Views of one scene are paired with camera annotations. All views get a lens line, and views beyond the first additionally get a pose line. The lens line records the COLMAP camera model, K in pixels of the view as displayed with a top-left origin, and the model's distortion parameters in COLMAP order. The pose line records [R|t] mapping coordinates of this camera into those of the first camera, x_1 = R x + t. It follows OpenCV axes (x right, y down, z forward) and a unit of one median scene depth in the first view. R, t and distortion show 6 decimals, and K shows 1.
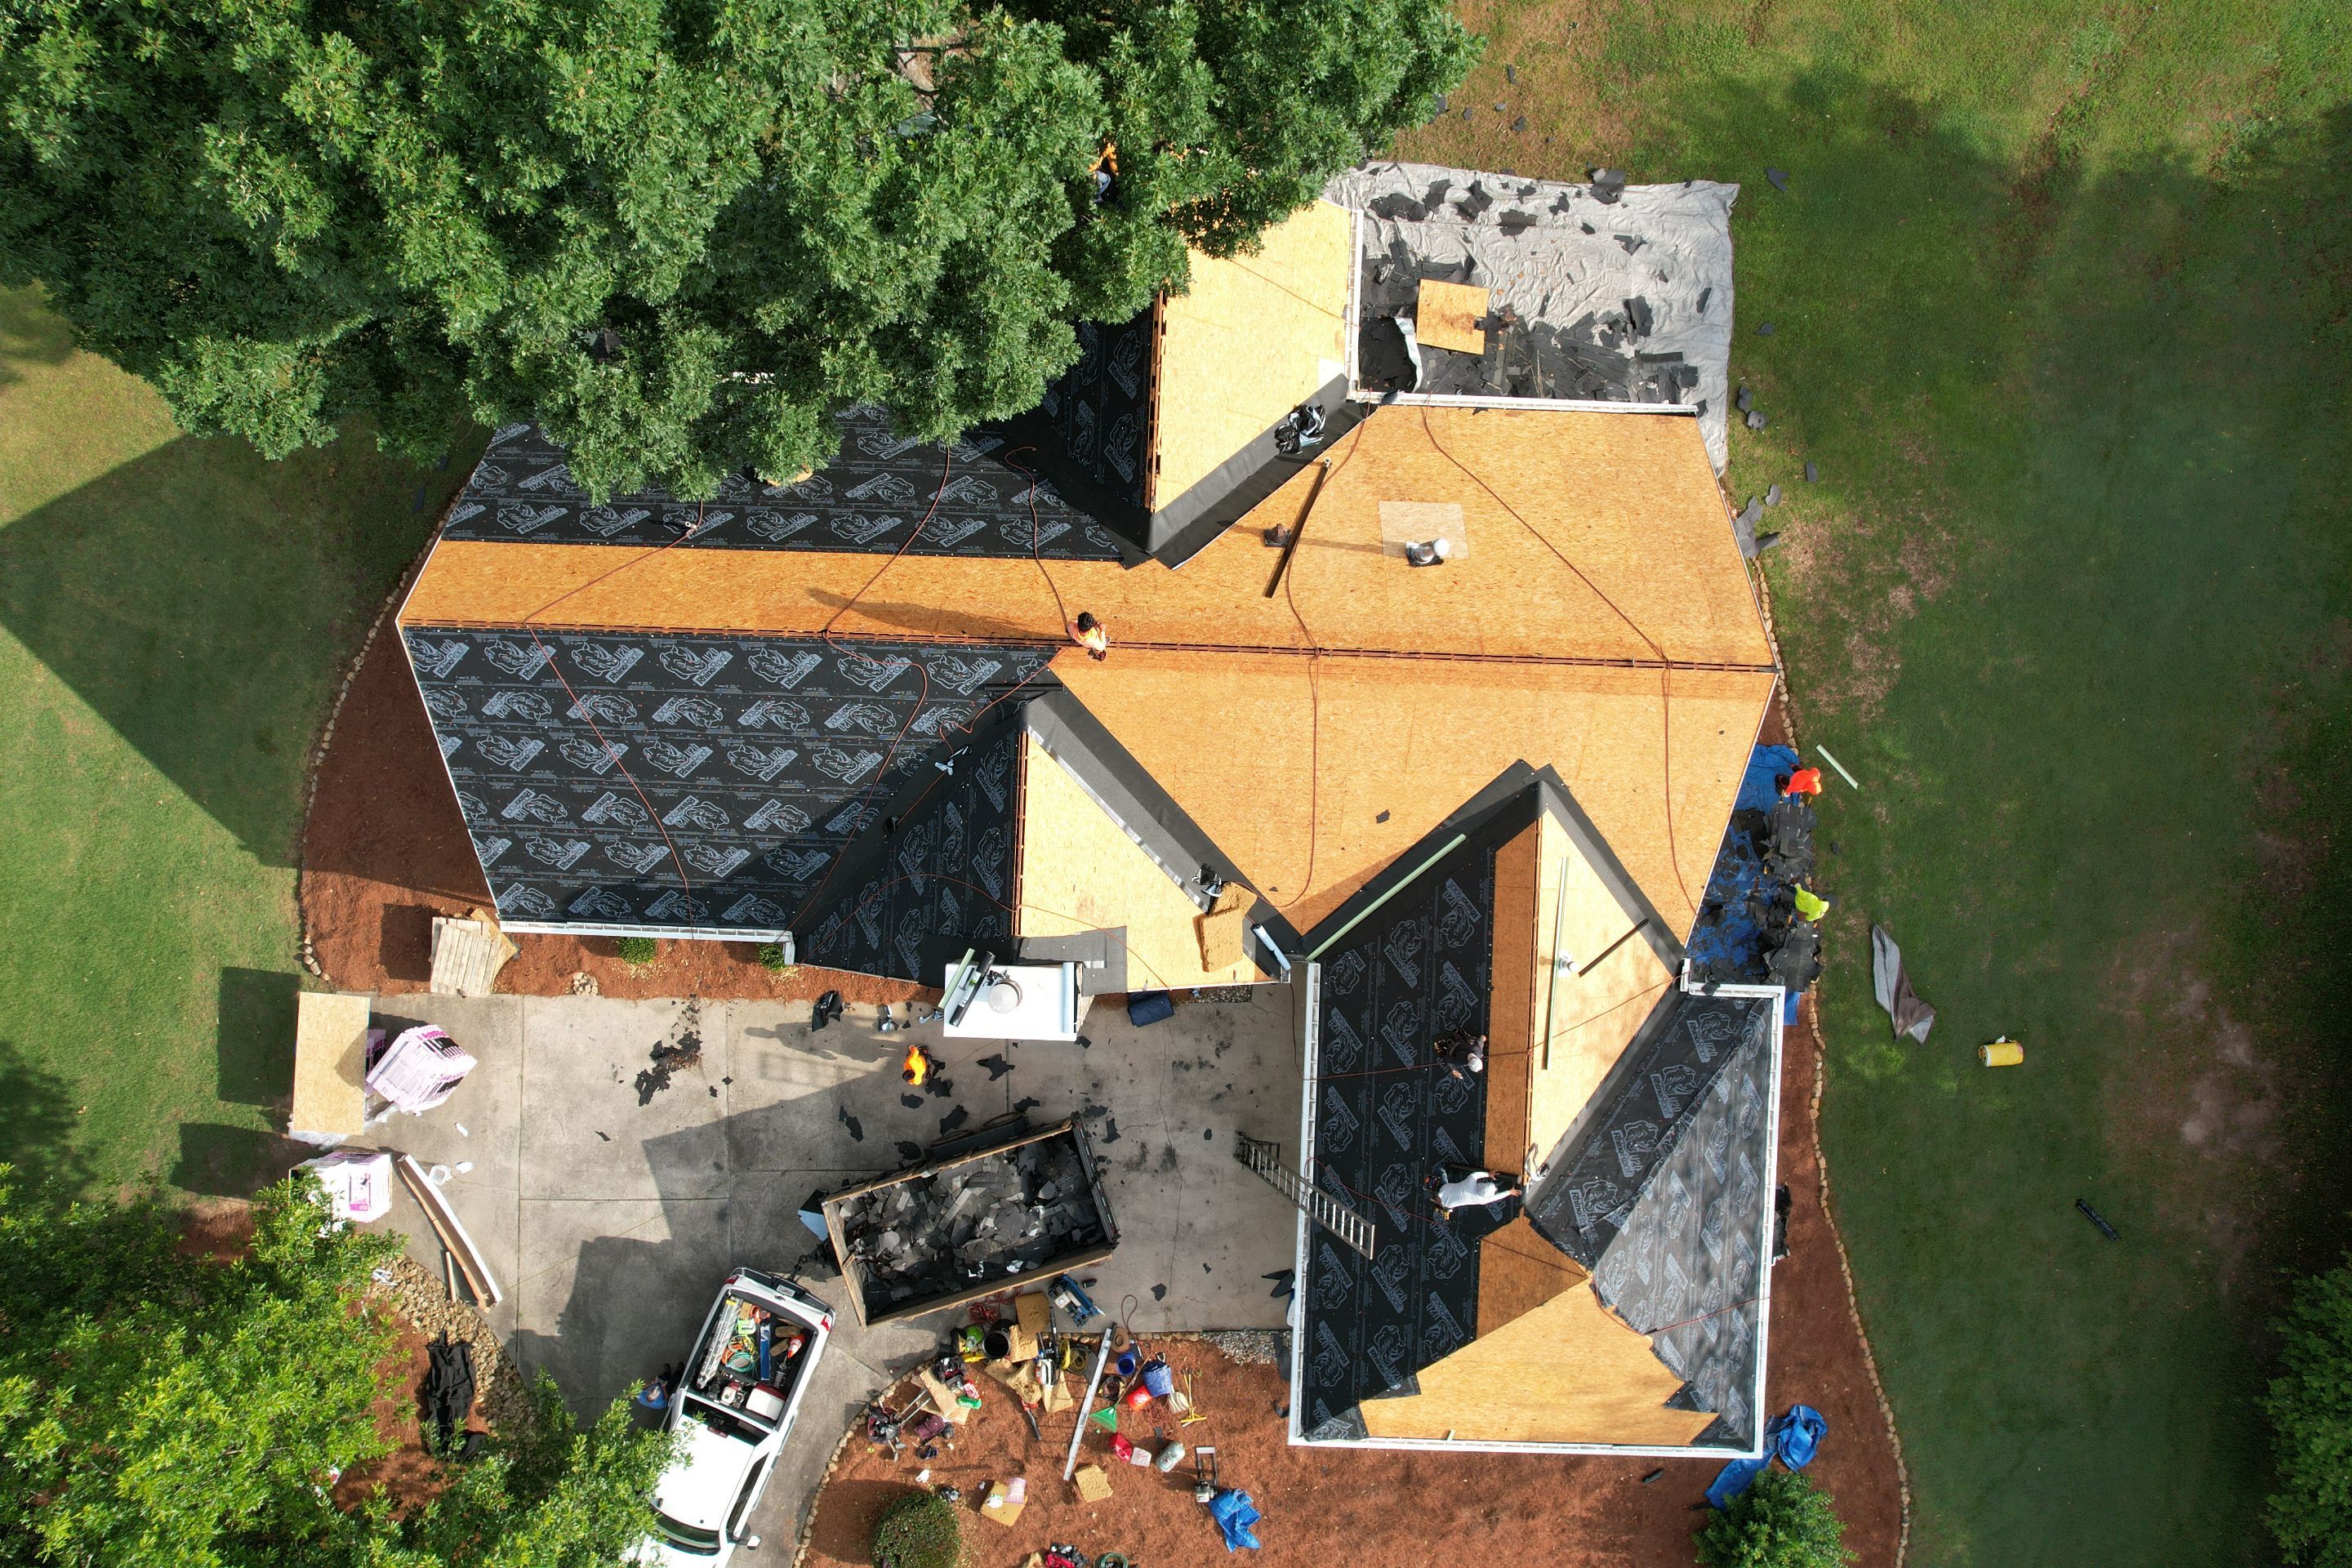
lens RADIAL K [[1506.9, 0, 1176.0], [0, 1506.9, 784.0], [0, 0, 1]] dist [-0.088089, 0.080134]
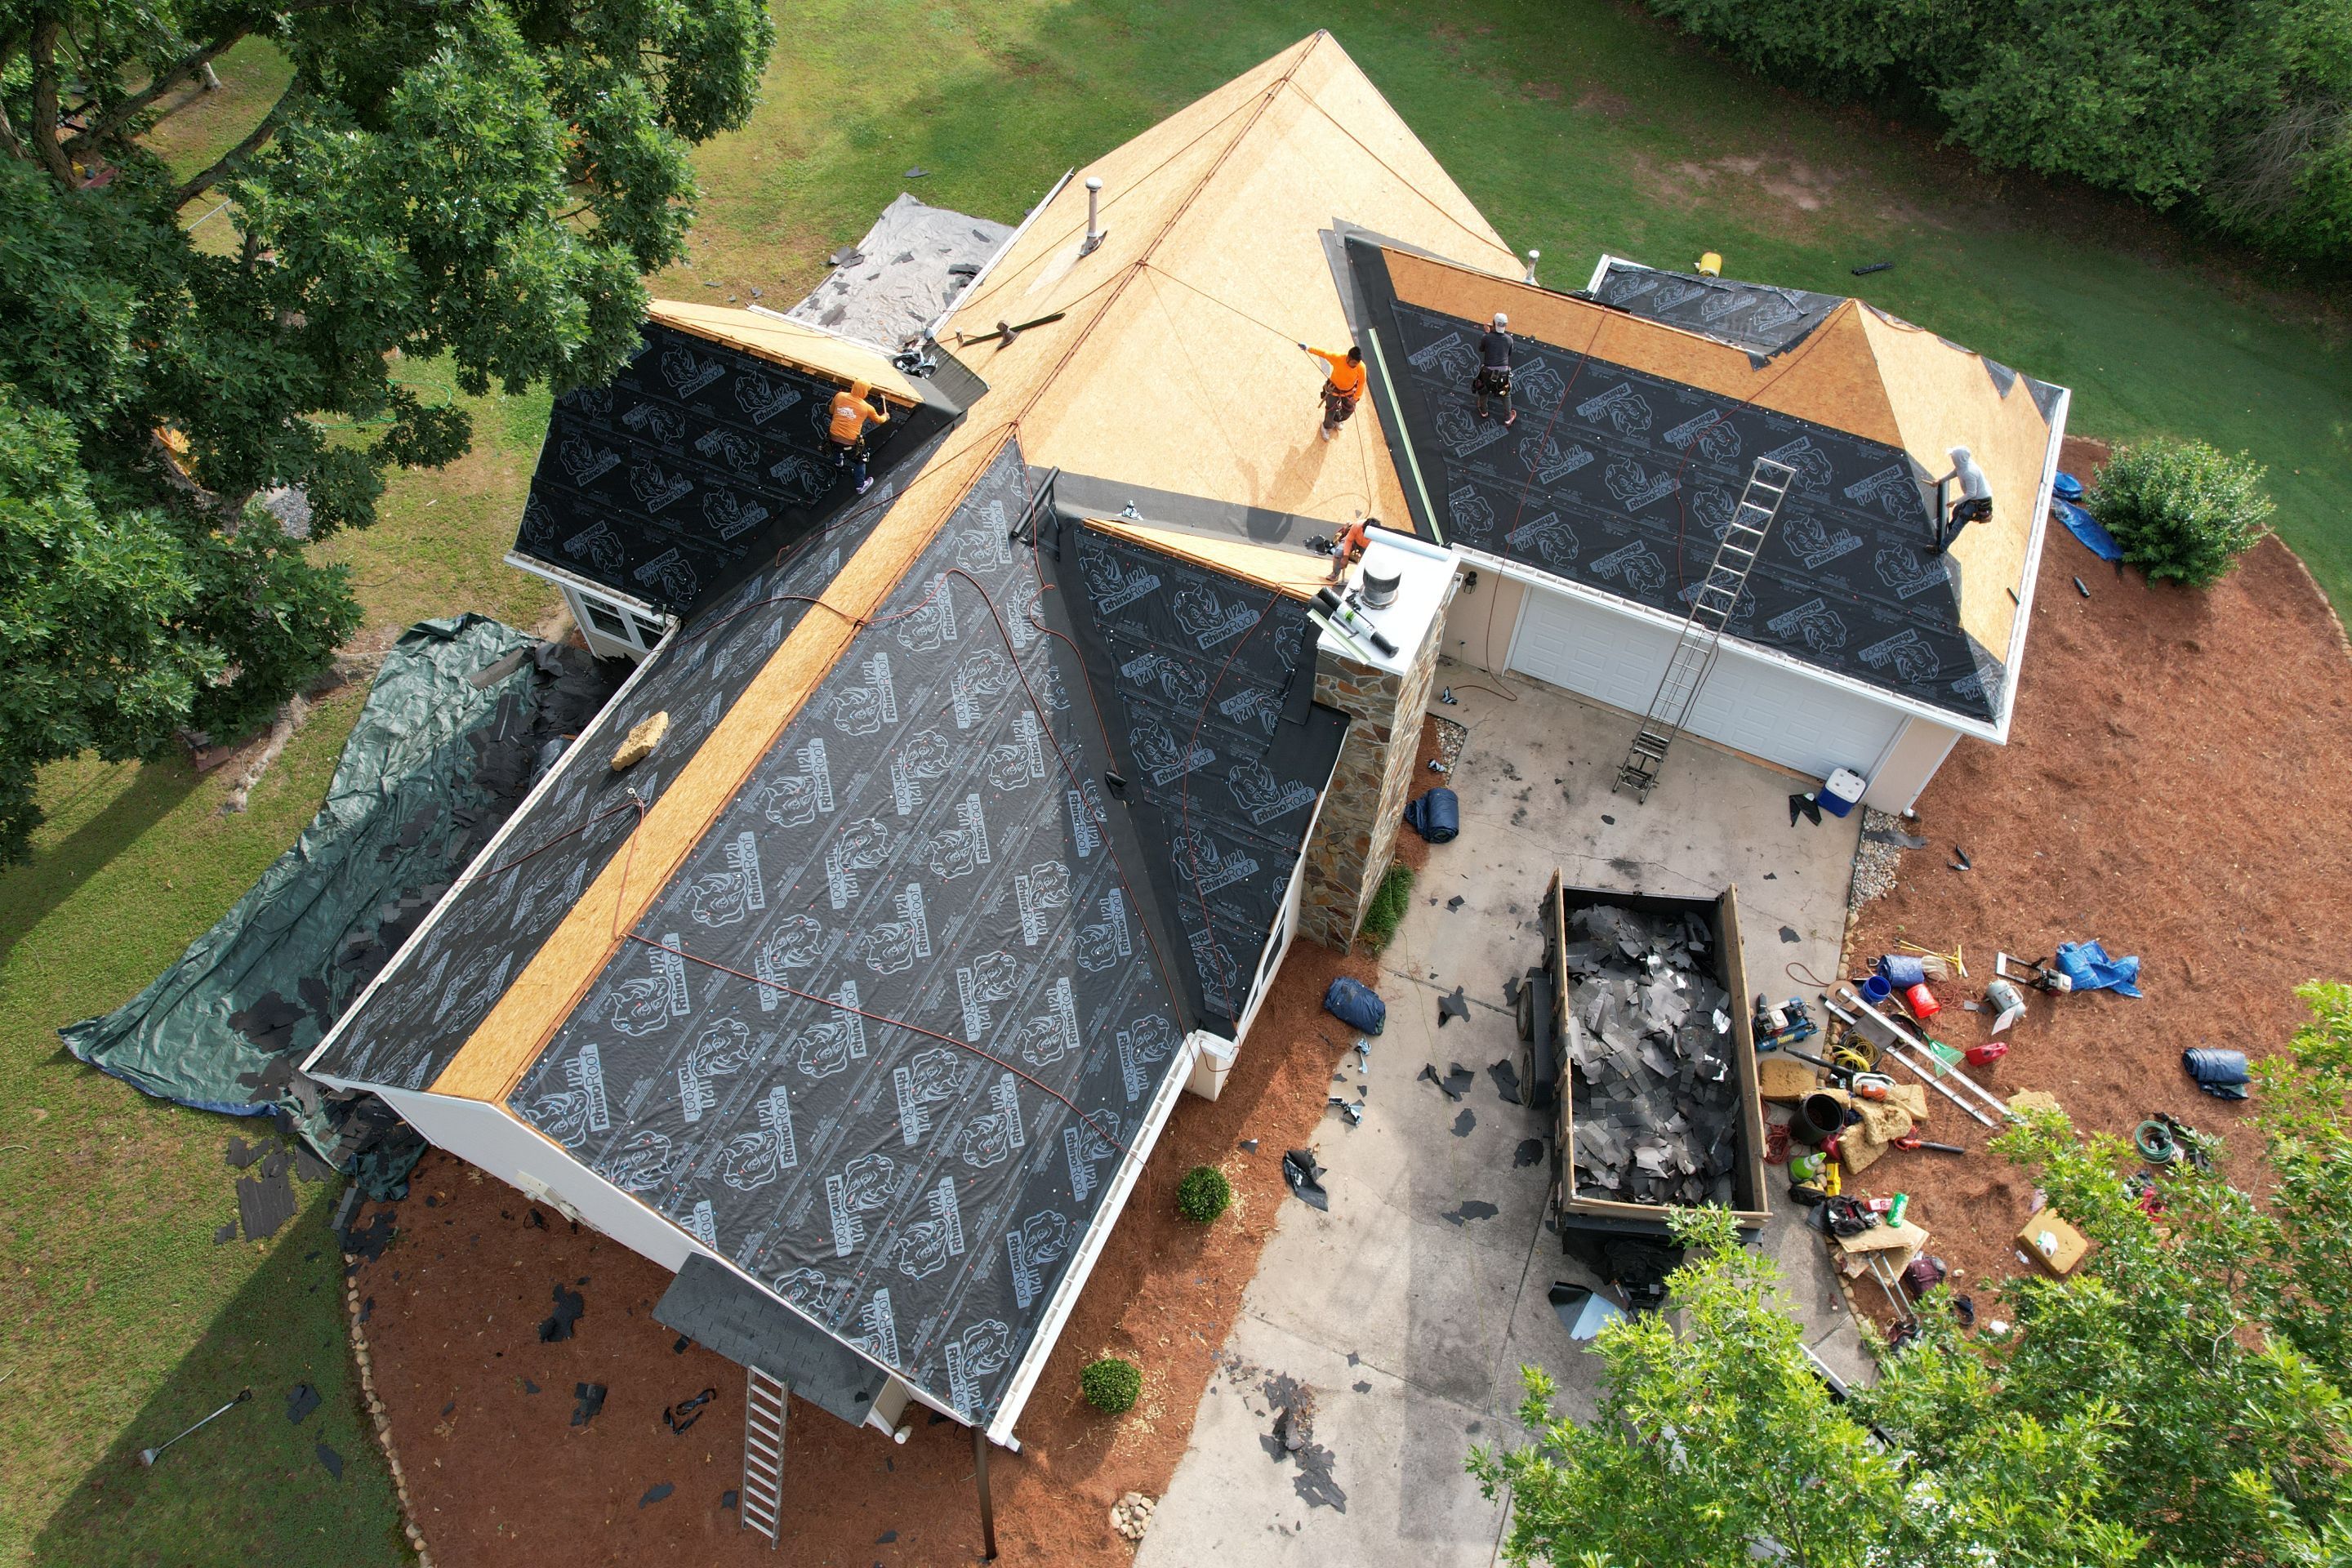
lens RADIAL K [[1506.9, 0, 1176.0], [0, 1506.9, 784.0], [0, 0, 1]] dist [-0.088089, 0.080134]
pose [[0.392762, -0.755006, 0.525075, -0.488642], [0.919580, 0.328987, -0.214804, 0.185510], [-0.010565, 0.567215, 0.823502, 0.312904]]
